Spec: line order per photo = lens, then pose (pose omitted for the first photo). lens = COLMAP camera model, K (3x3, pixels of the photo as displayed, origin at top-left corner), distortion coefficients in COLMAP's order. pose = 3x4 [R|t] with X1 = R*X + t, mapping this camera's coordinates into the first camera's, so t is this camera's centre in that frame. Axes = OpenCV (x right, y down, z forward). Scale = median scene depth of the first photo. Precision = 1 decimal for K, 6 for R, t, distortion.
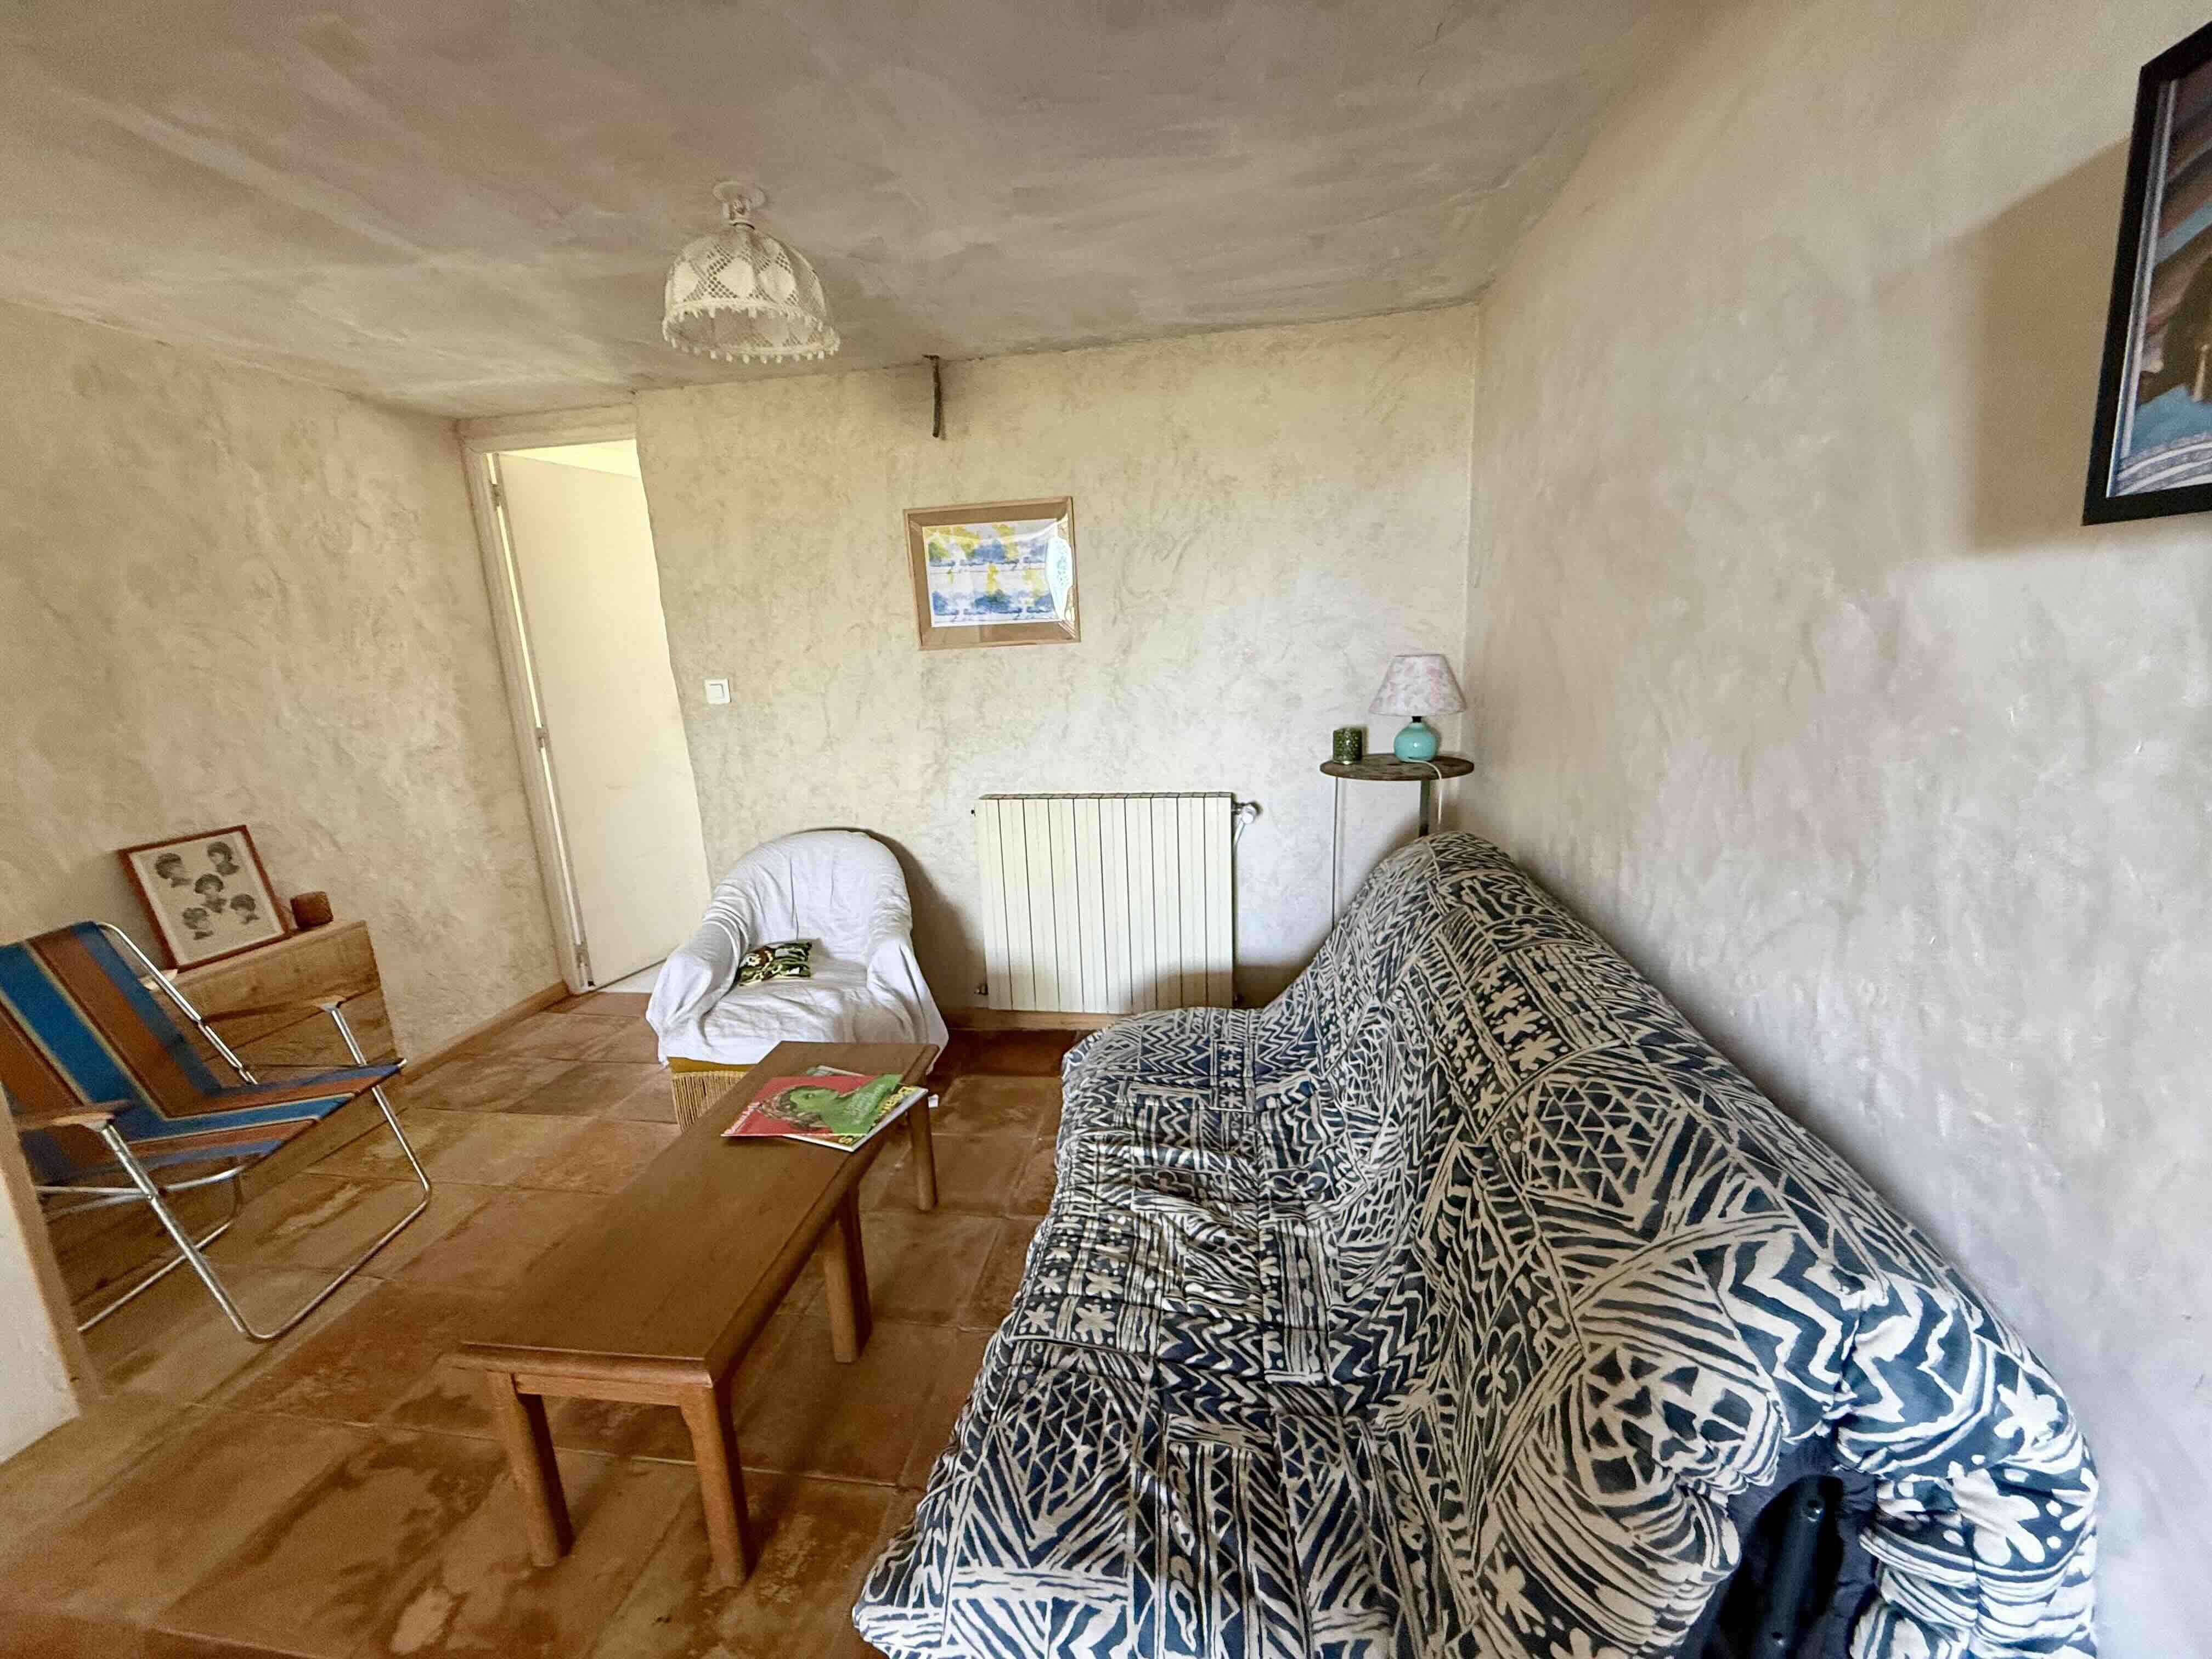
lens RADIAL K [[876.1, 0, 1104.8], [0, 876.1, 825.5], [0, 0, 1]] dist [0.000970, 0.000658]
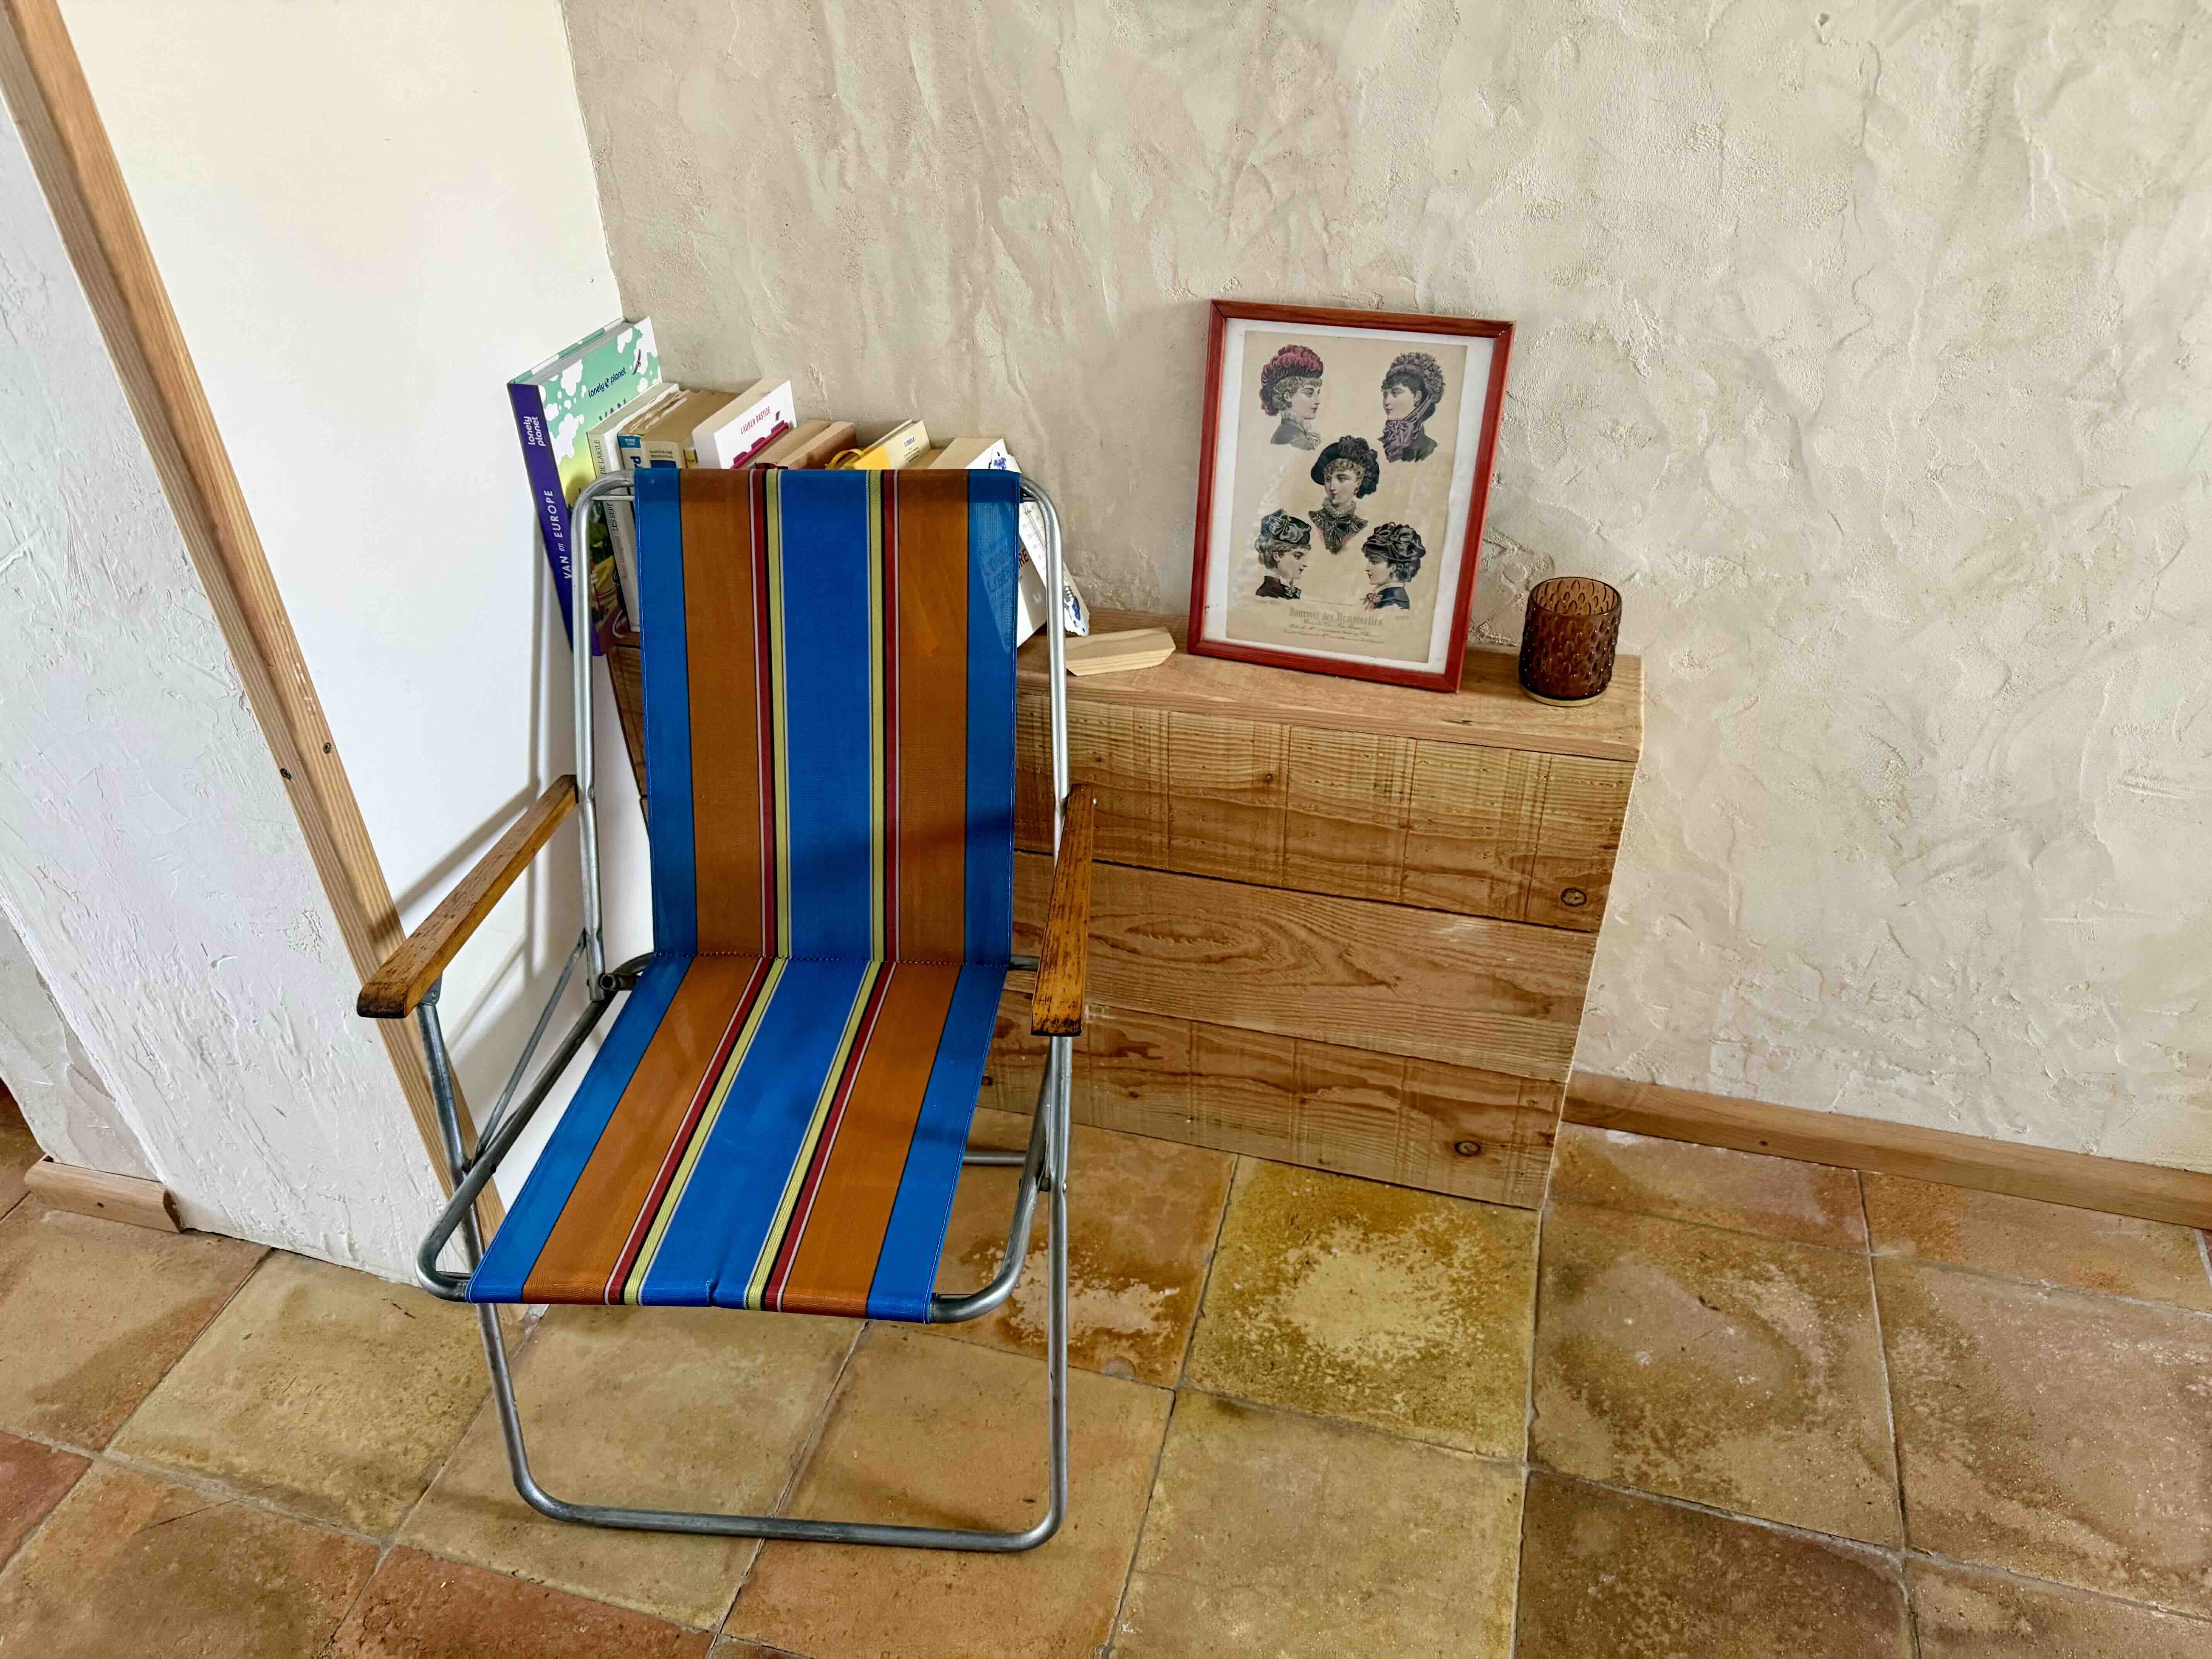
lens RADIAL K [[1560.4, 0, 1103.4], [0, 1560.4, 826.9], [0, 0, 1]] dist [0.046150, -0.045351]
pose [[-0.111382, 0.626860, -0.771129, -0.442601], [-0.185981, 0.749100, 0.635815, -0.196754], [0.976220, 0.214234, 0.033148, 0.904514]]
